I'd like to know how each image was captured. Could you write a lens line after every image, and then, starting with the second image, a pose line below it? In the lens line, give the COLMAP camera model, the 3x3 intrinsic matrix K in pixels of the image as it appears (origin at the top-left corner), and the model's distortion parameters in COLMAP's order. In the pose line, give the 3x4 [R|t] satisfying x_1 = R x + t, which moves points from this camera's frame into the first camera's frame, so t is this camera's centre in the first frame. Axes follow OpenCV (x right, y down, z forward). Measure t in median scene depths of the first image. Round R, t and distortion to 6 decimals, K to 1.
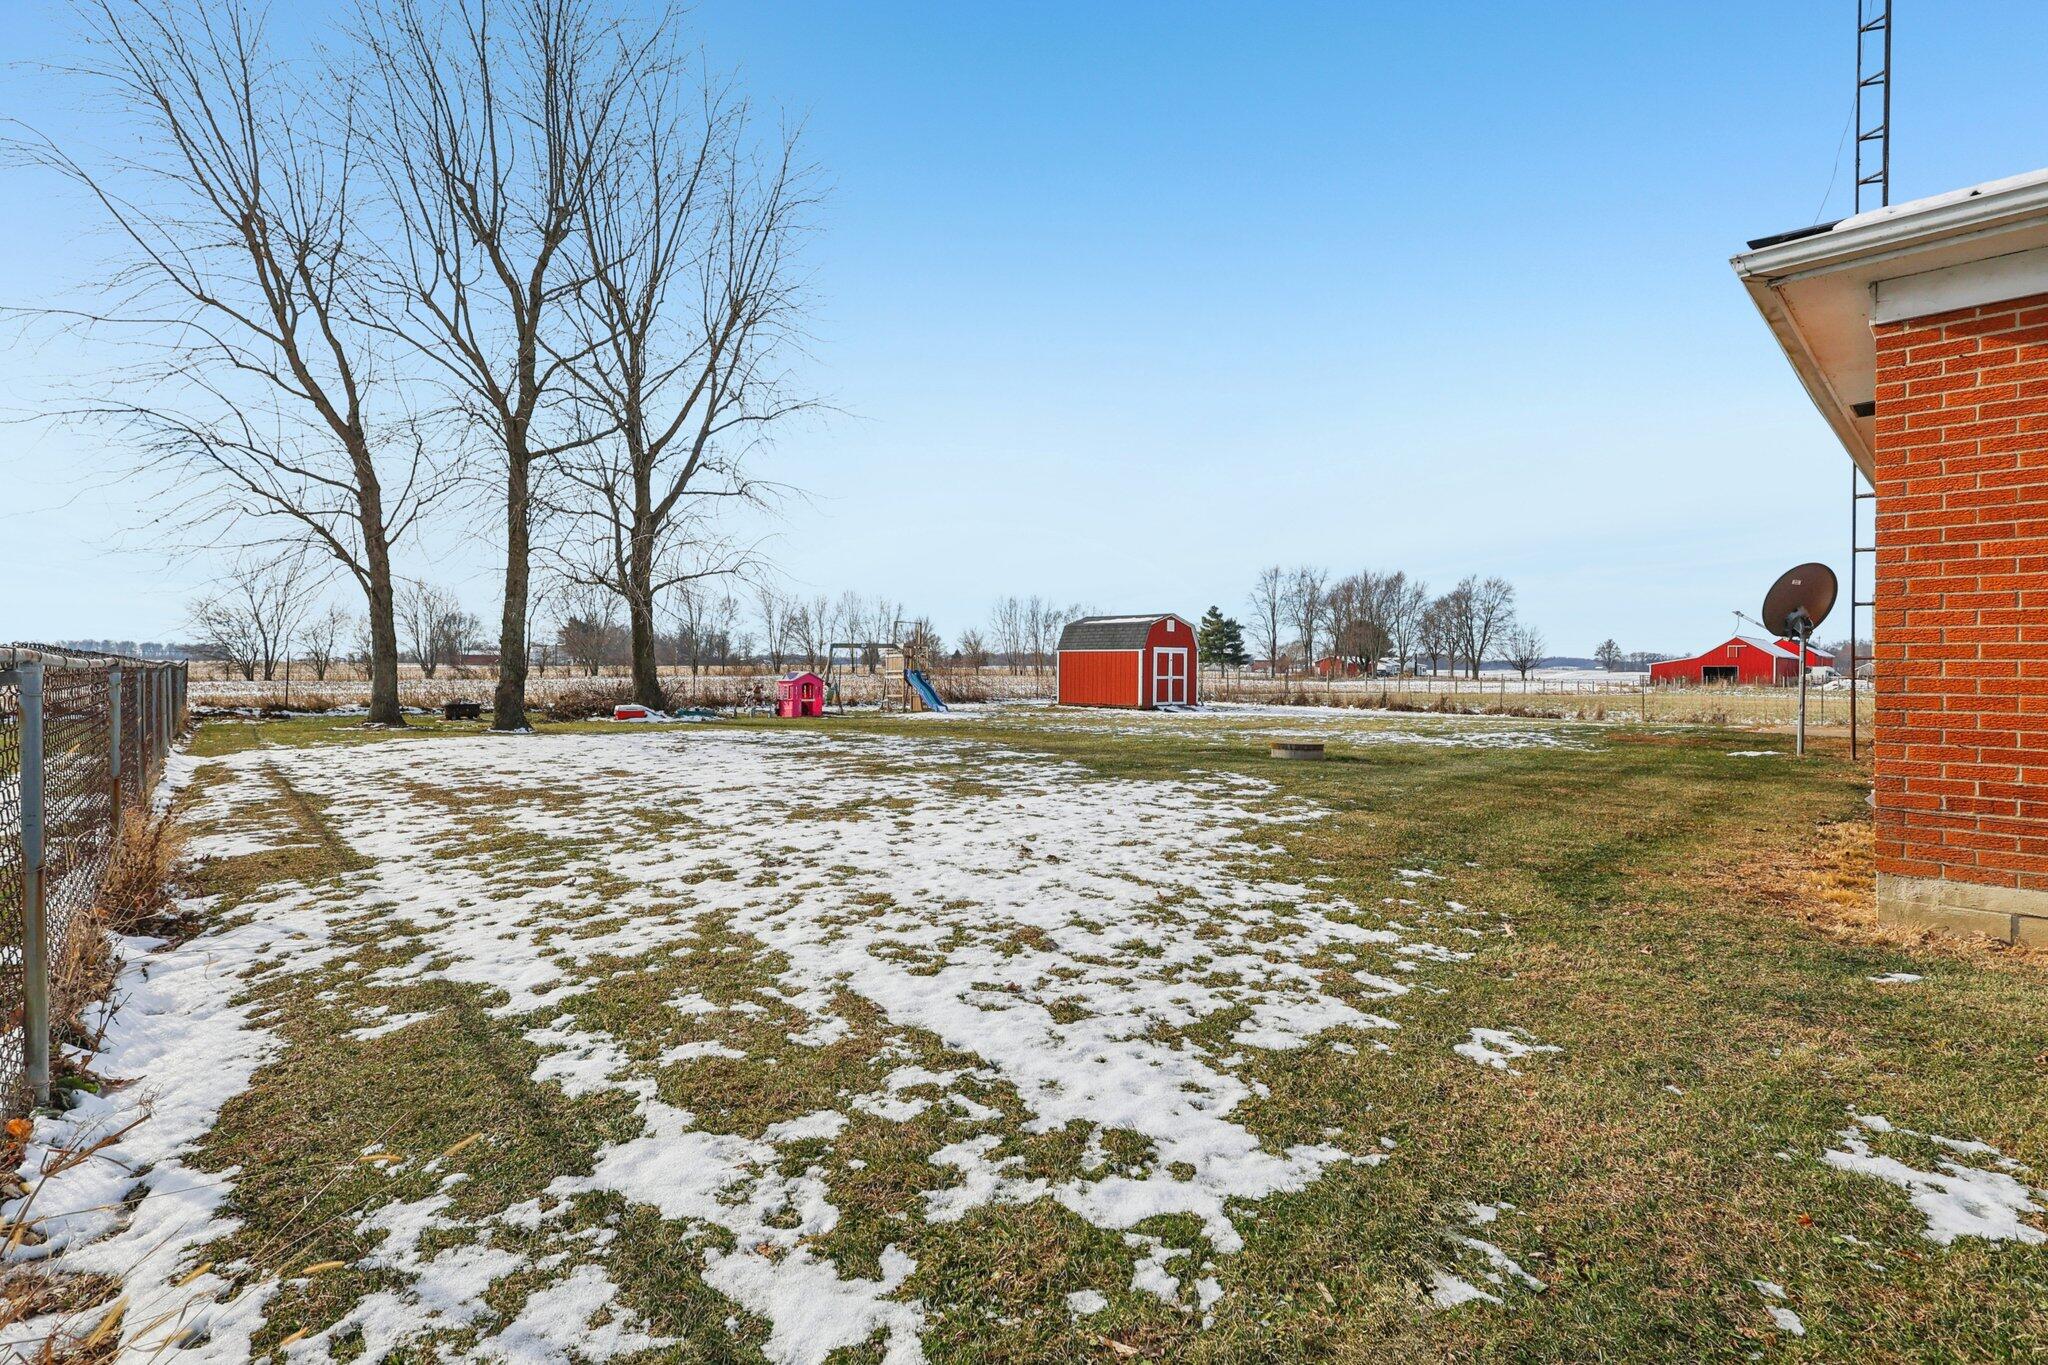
lens RADIAL K [[954.1, 0, 1014.1], [0, 954.1, 676.2], [0, 0, 1]] dist [-0.000469, 0.001728]
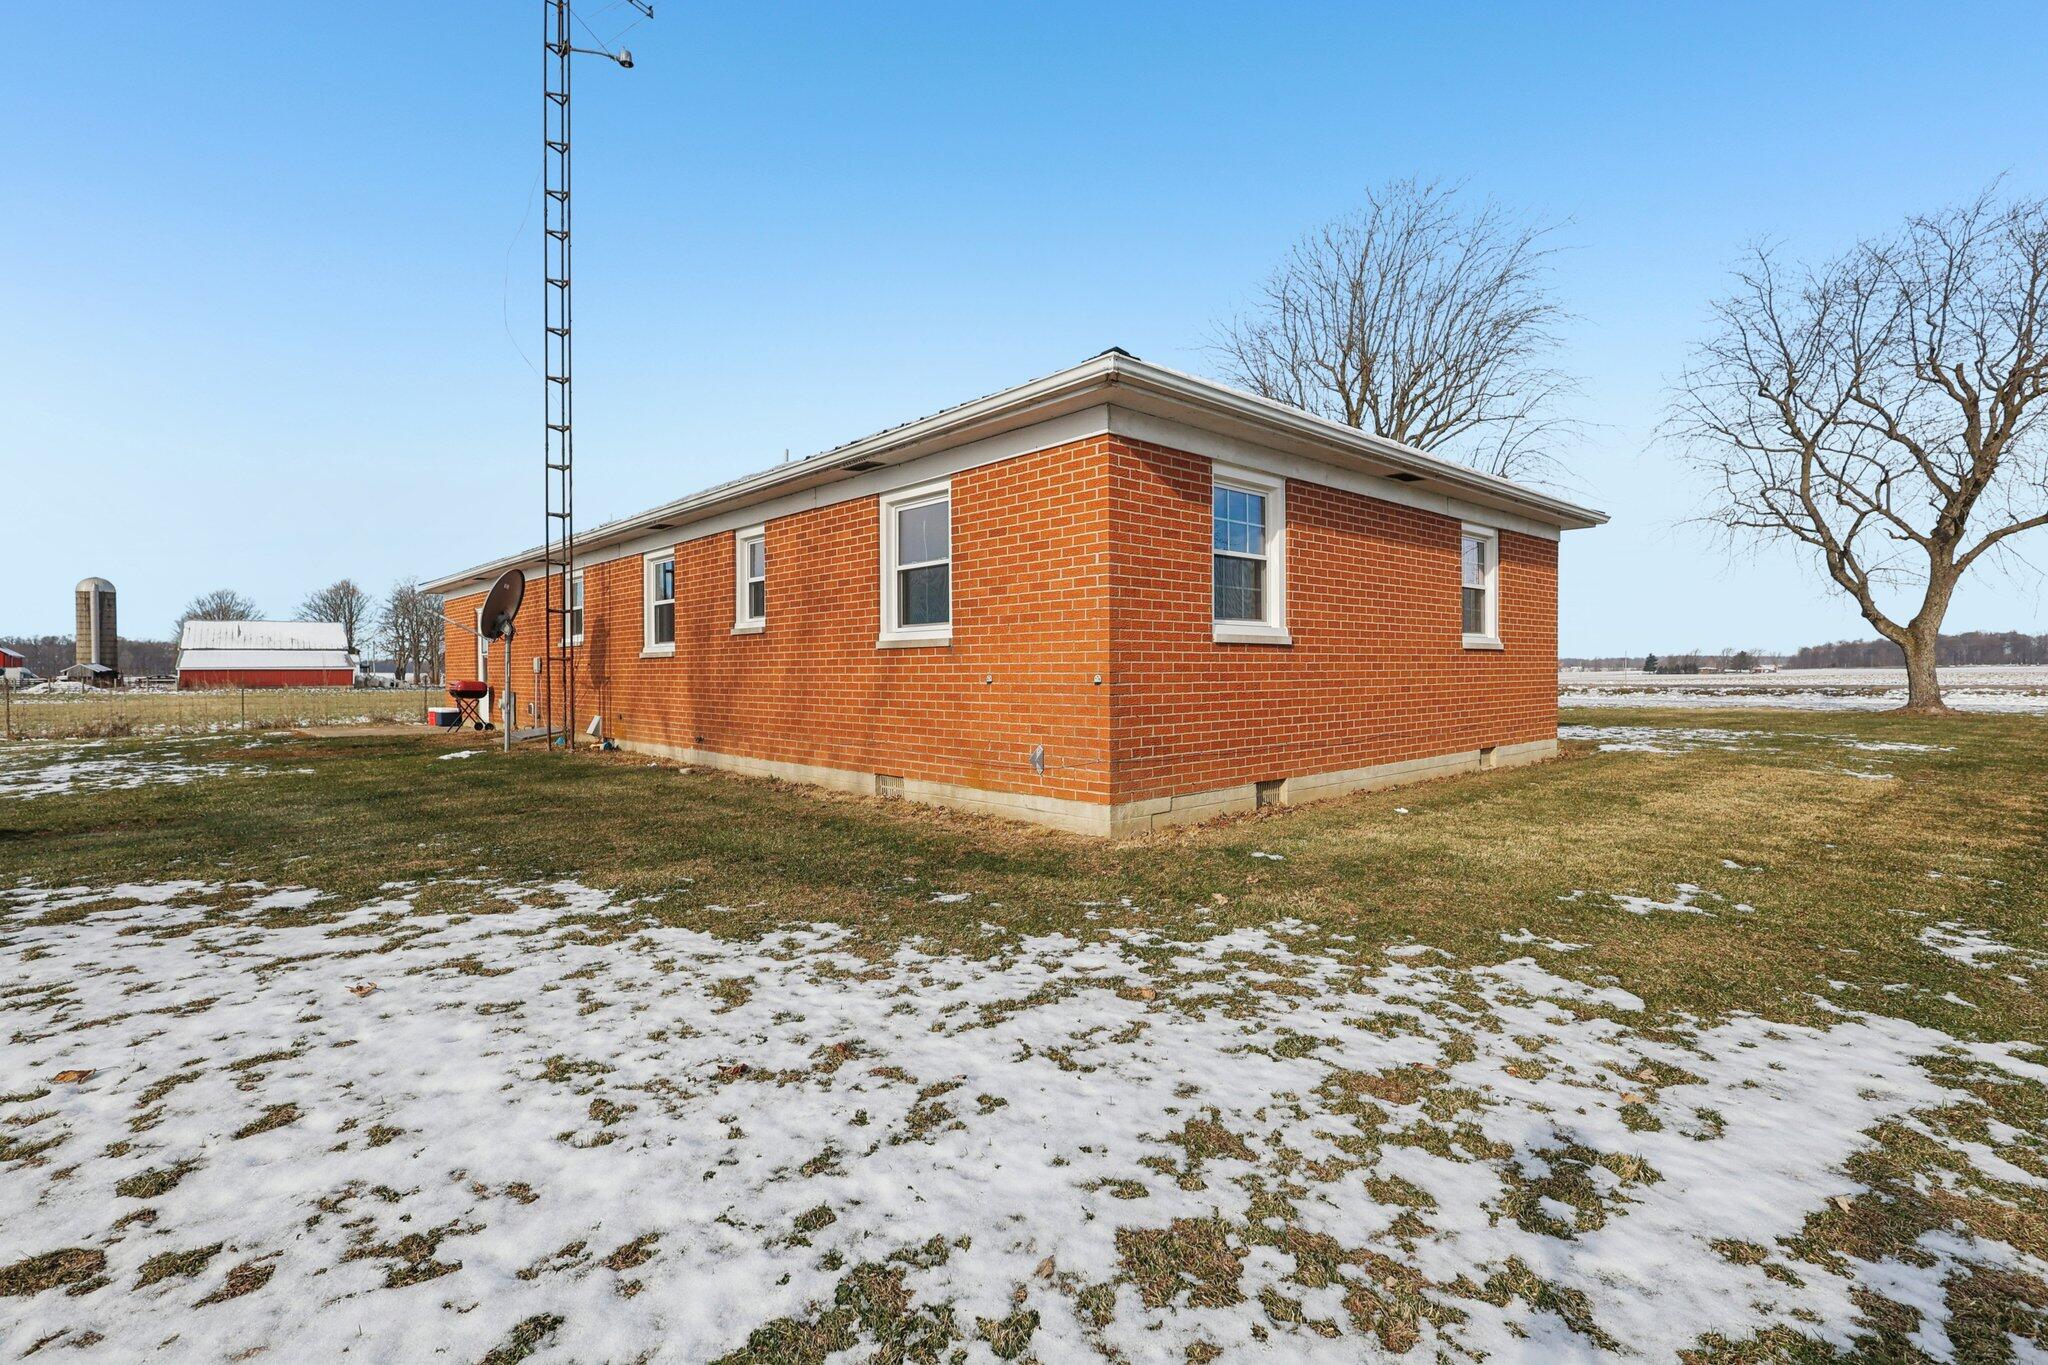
lens RADIAL K [[954.1, 0, 1021.1], [0, 954.1, 677.3], [0, 0, 1]] dist [-0.000469, 0.001728]
pose [[0.020624, -0.013875, 0.999691, -0.730344], [0.012593, 0.999828, 0.013617, -0.017925], [-0.999708, 0.012309, 0.020795, 1.417139]]
